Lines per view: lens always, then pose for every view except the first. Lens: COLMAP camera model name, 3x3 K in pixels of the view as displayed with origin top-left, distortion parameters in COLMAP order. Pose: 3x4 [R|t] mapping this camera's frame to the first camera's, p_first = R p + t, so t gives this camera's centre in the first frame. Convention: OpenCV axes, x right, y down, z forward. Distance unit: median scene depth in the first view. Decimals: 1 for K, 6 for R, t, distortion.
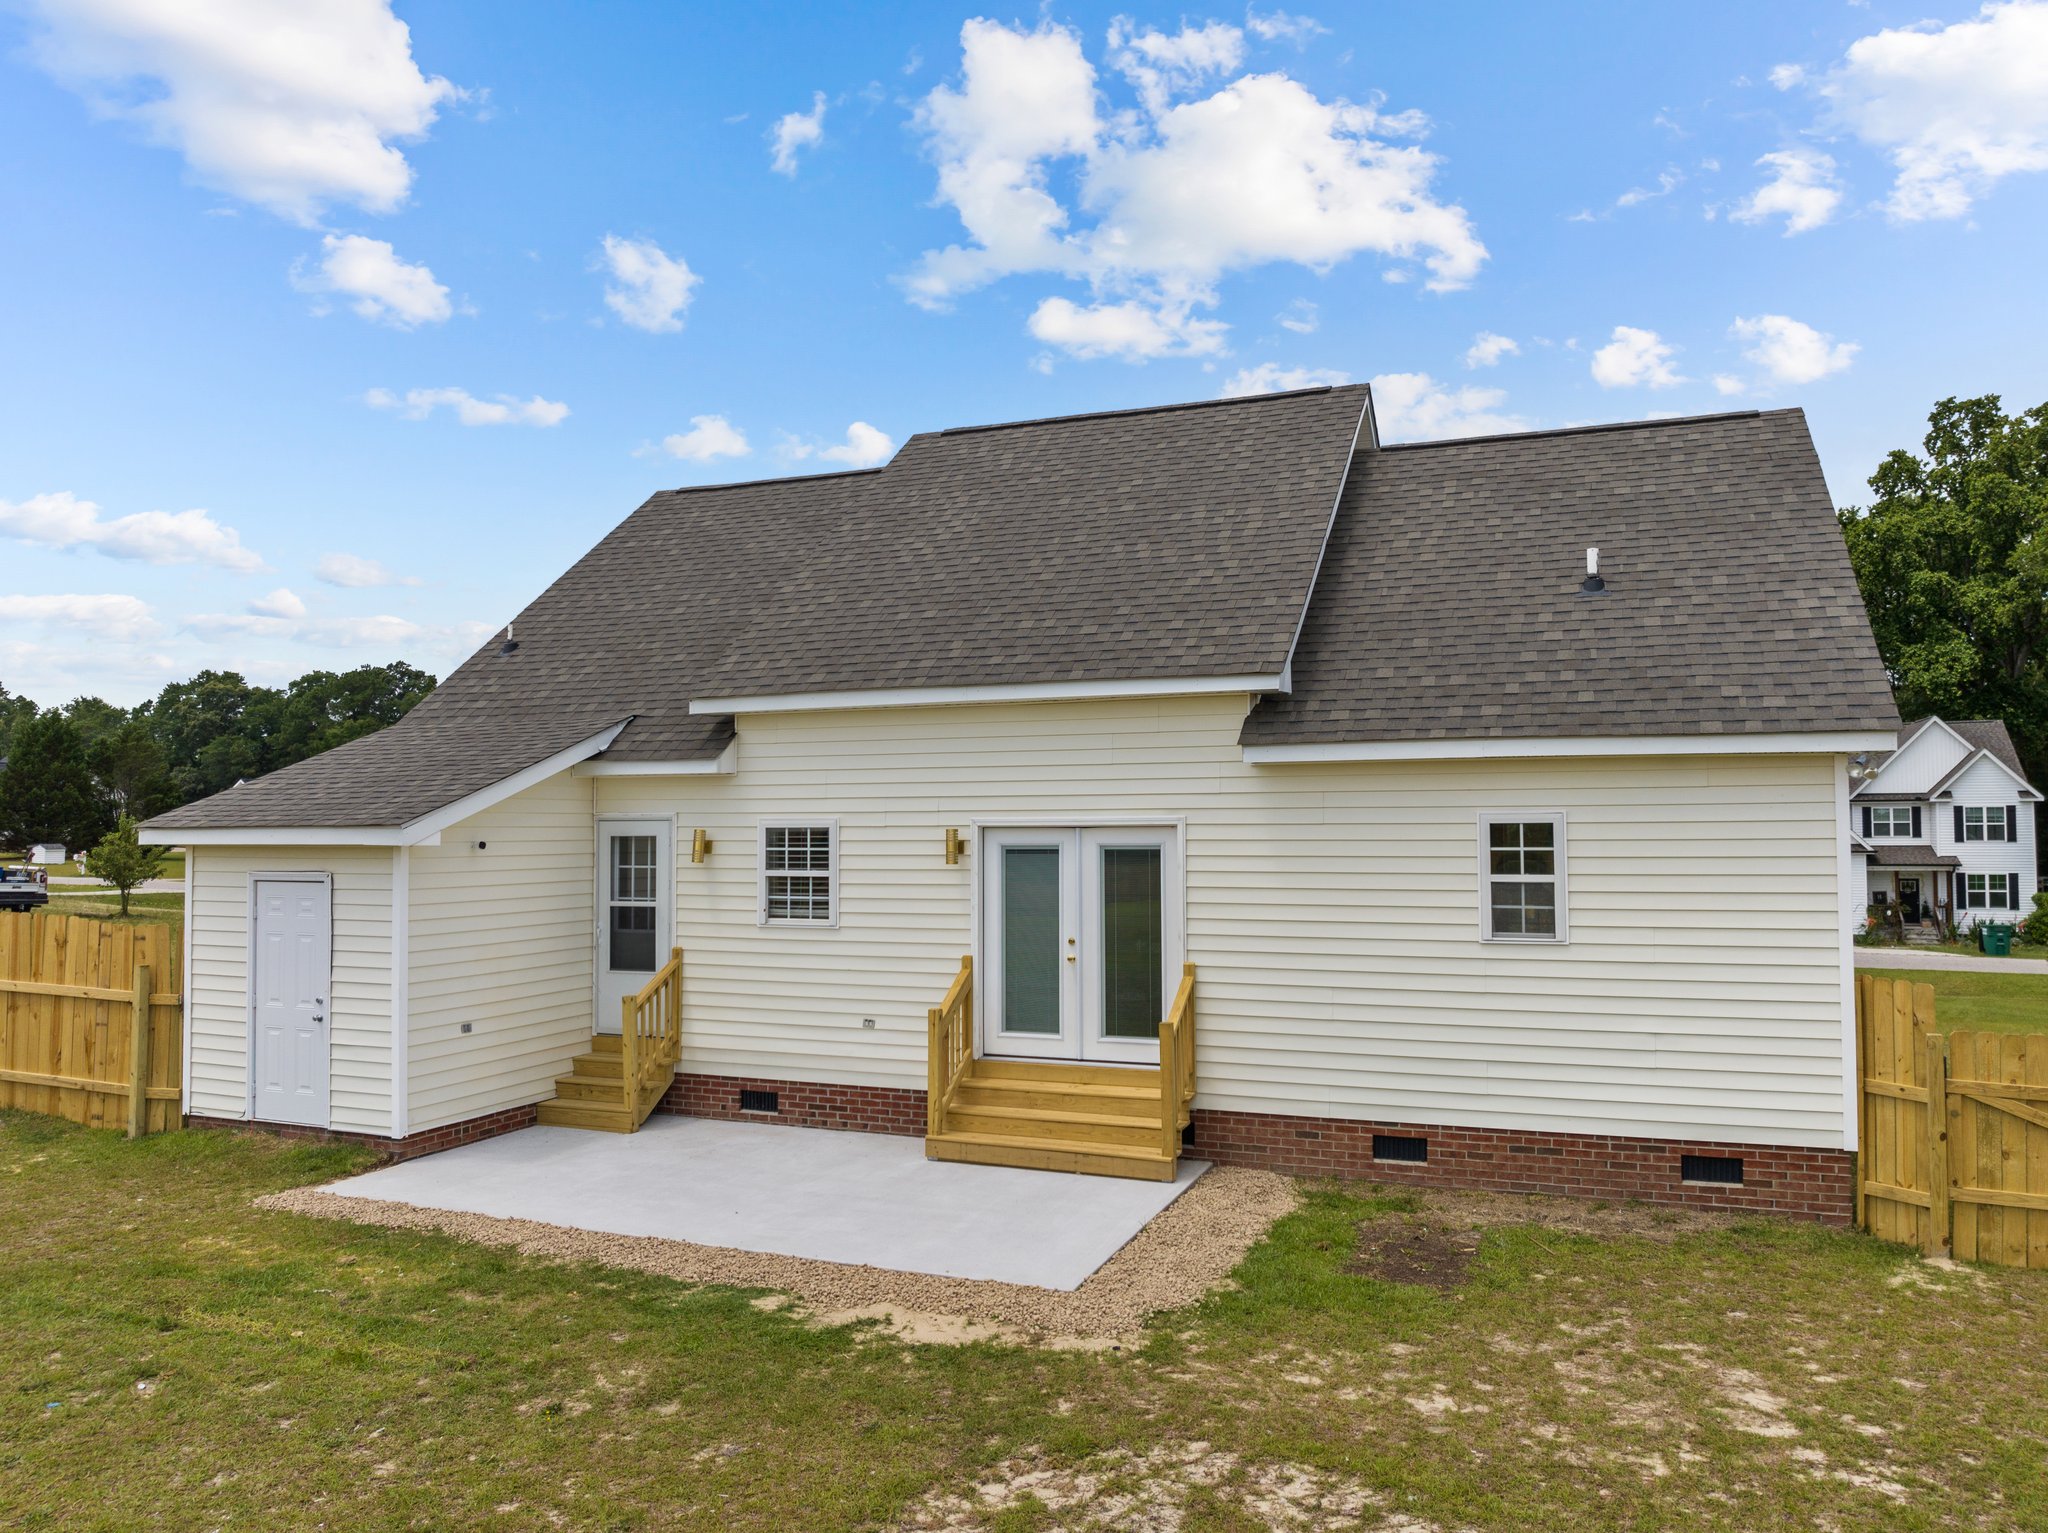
lens RADIAL K [[1457.1, 0, 1029.6], [0, 1457.1, 766.2], [0, 0, 1]] dist [-0.035184, -0.001970]
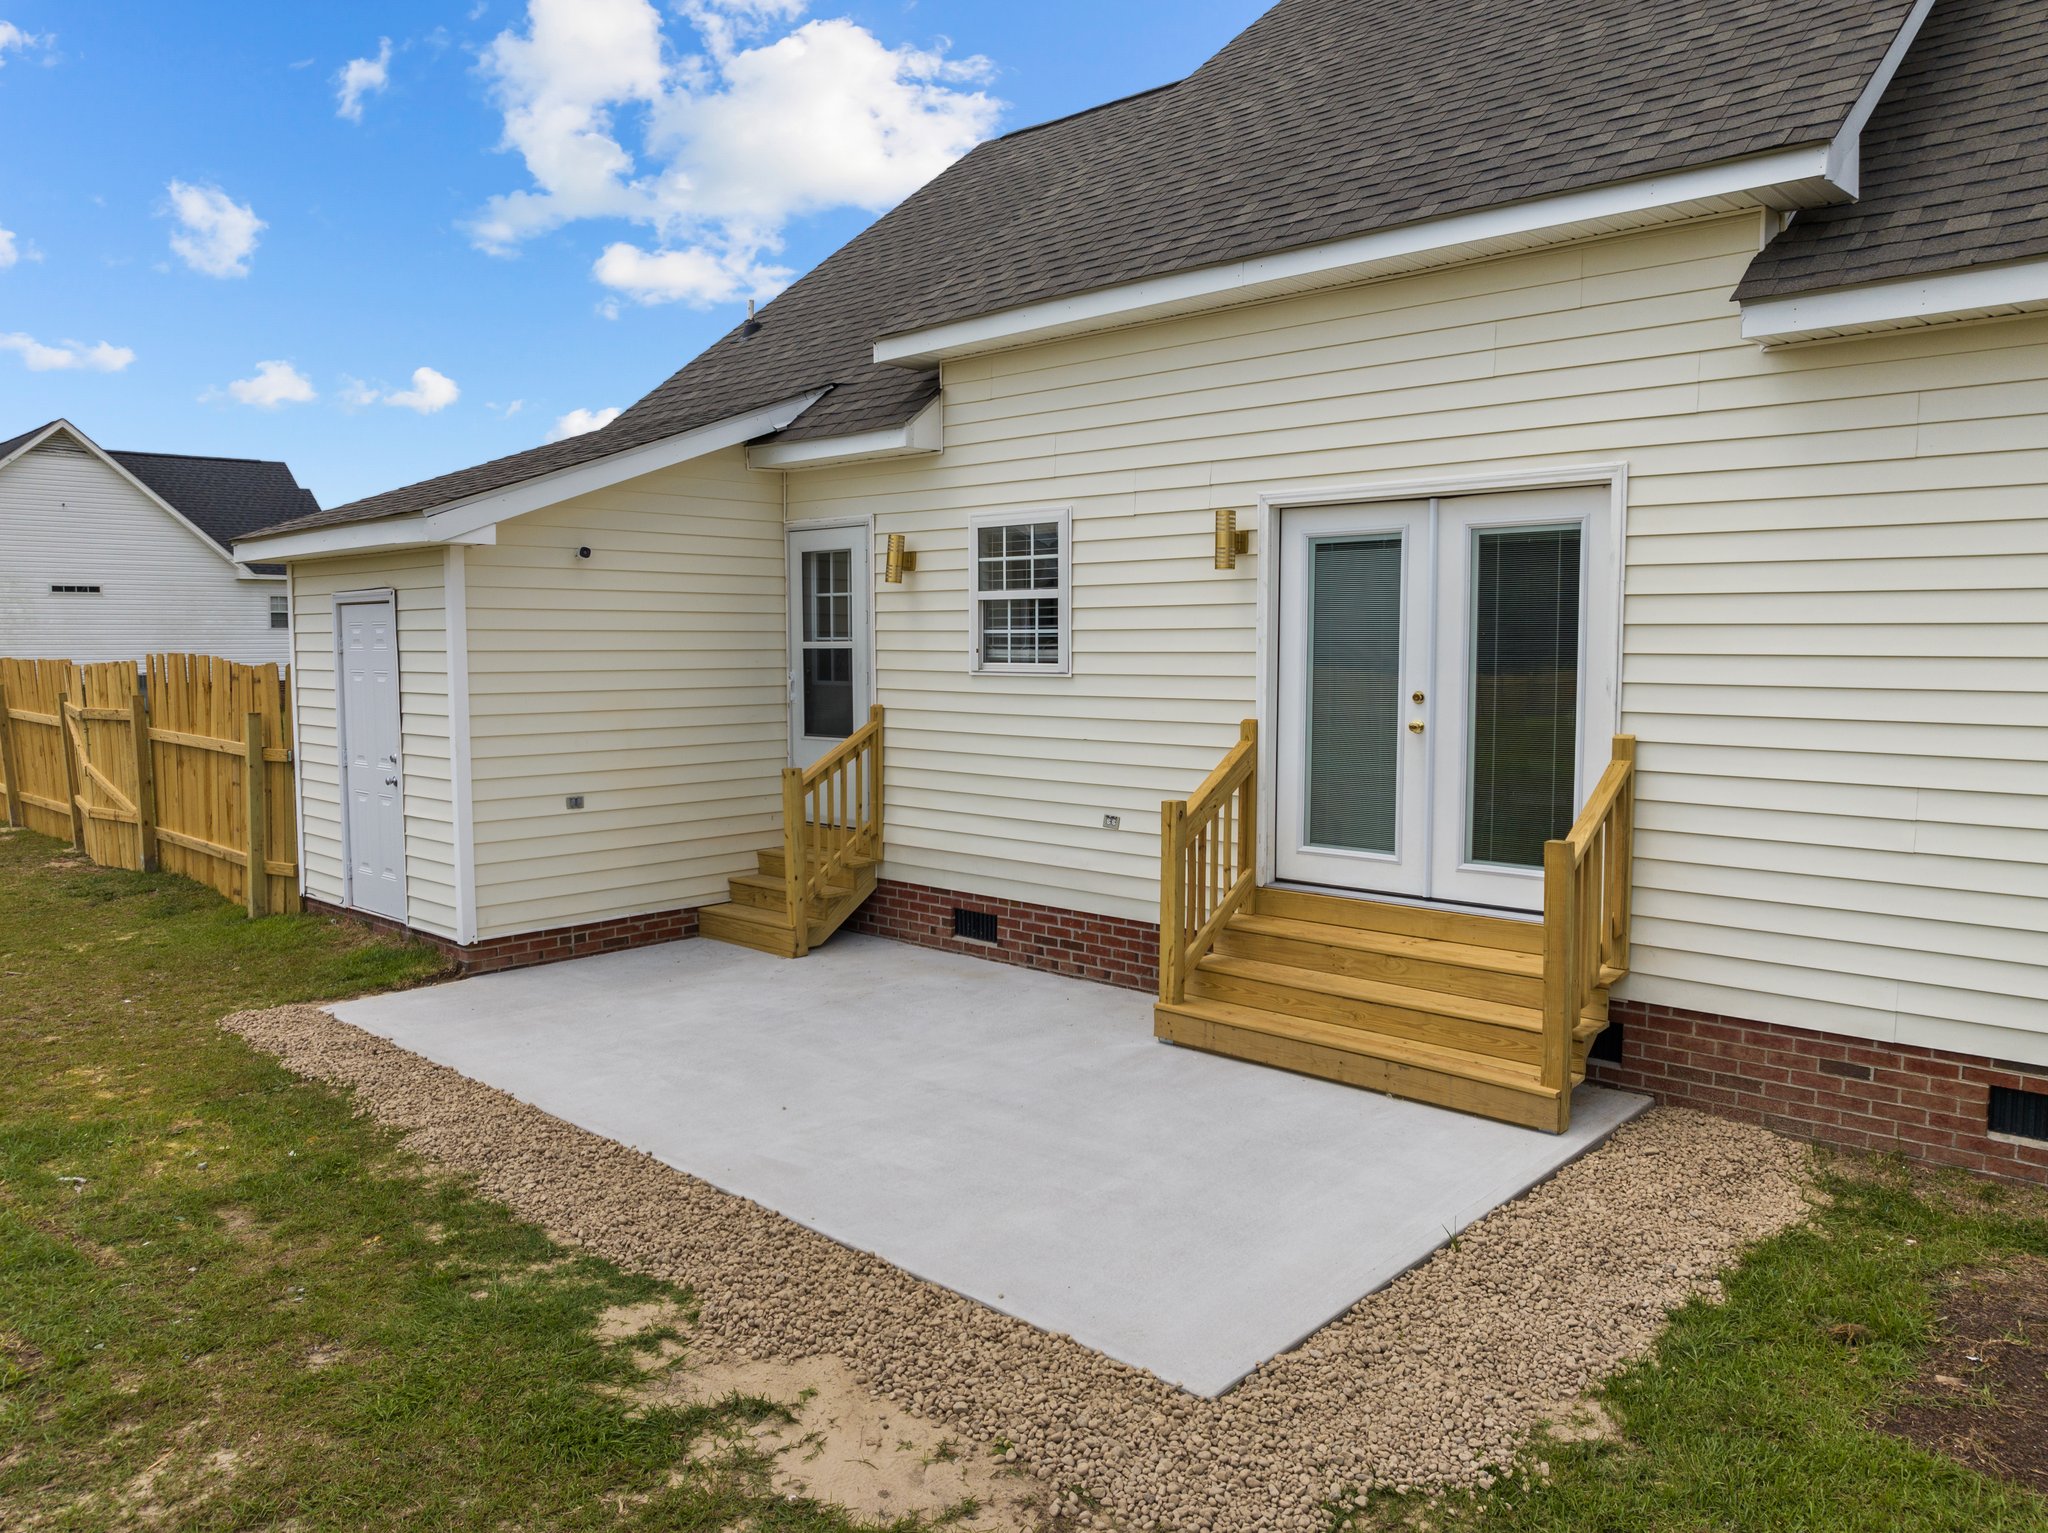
lens RADIAL K [[1457.1, 0, 1029.6], [0, 1457.1, 766.2], [0, 0, 1]] dist [-0.035184, -0.001970]
pose [[0.932189, 0.033339, -0.360433, 0.094604], [0.013099, 0.991990, 0.125635, 0.073064], [0.361734, -0.121837, 0.924286, 0.405384]]
